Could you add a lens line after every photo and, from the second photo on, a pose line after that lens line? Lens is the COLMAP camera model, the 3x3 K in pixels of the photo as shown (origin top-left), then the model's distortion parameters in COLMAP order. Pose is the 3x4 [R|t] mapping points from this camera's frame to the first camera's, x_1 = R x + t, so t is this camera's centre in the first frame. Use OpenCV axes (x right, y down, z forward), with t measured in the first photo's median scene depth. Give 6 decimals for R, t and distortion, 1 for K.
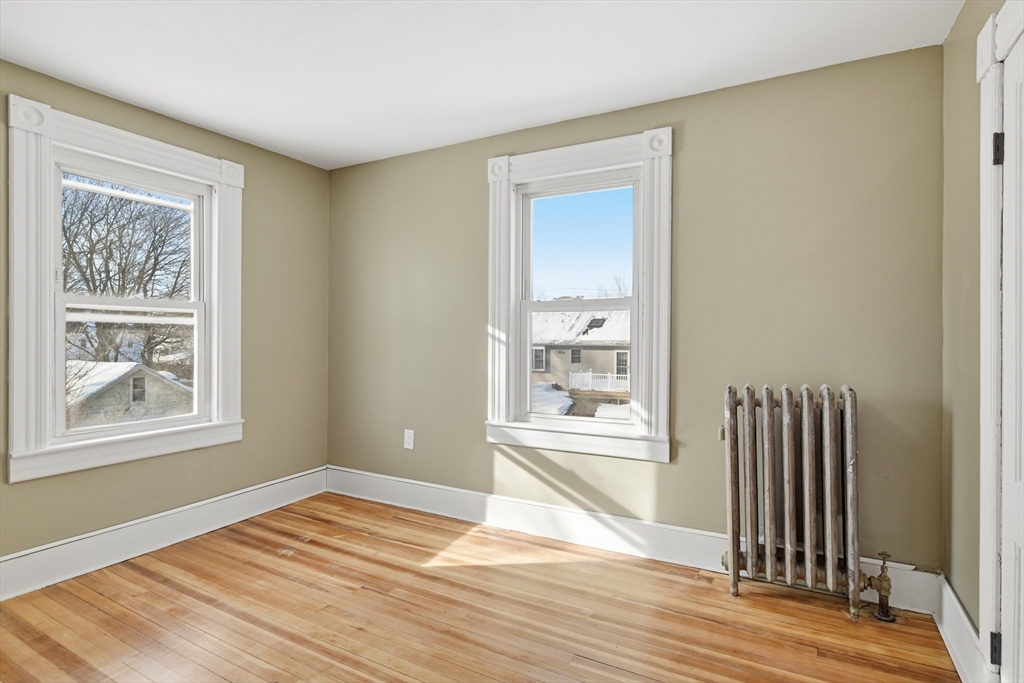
lens RADIAL K [[509.8, 0, 515.5], [0, 509.8, 345.3], [0, 0, 1]] dist [0.001722, 0.003478]
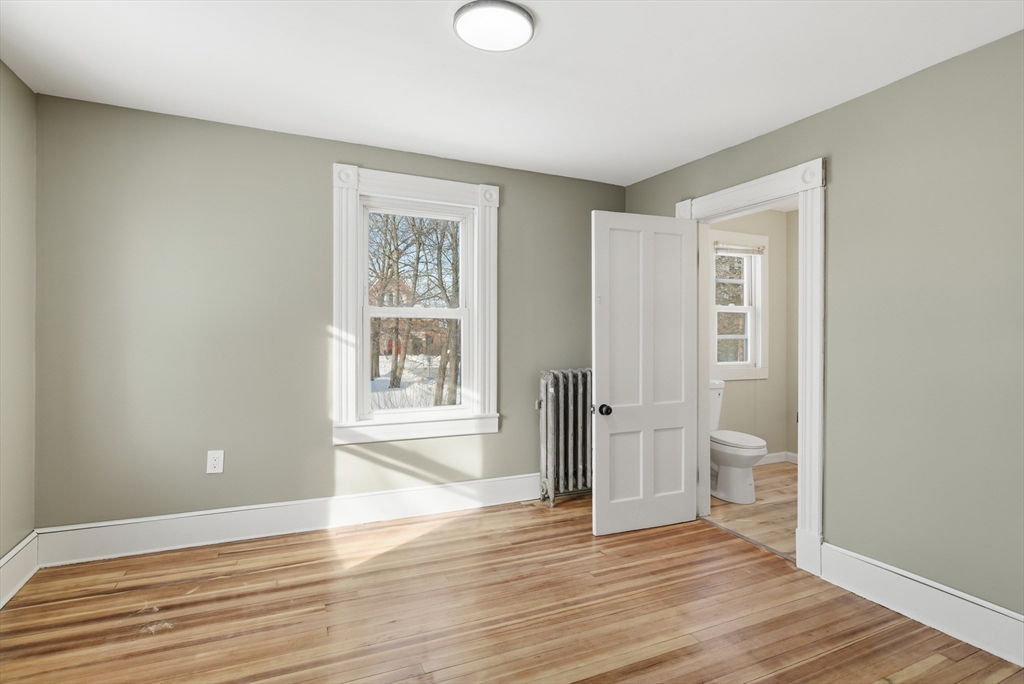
lens RADIAL K [[509.8, 0, 520.0], [0, 509.8, 337.1], [0, 0, 1]] dist [0.001722, 0.003478]
pose [[0.608093, 0.001367, 0.793864, -0.693718], [0.007003, 0.999950, -0.007087, -0.012108], [-0.793835, 0.009869, 0.608053, 0.109548]]
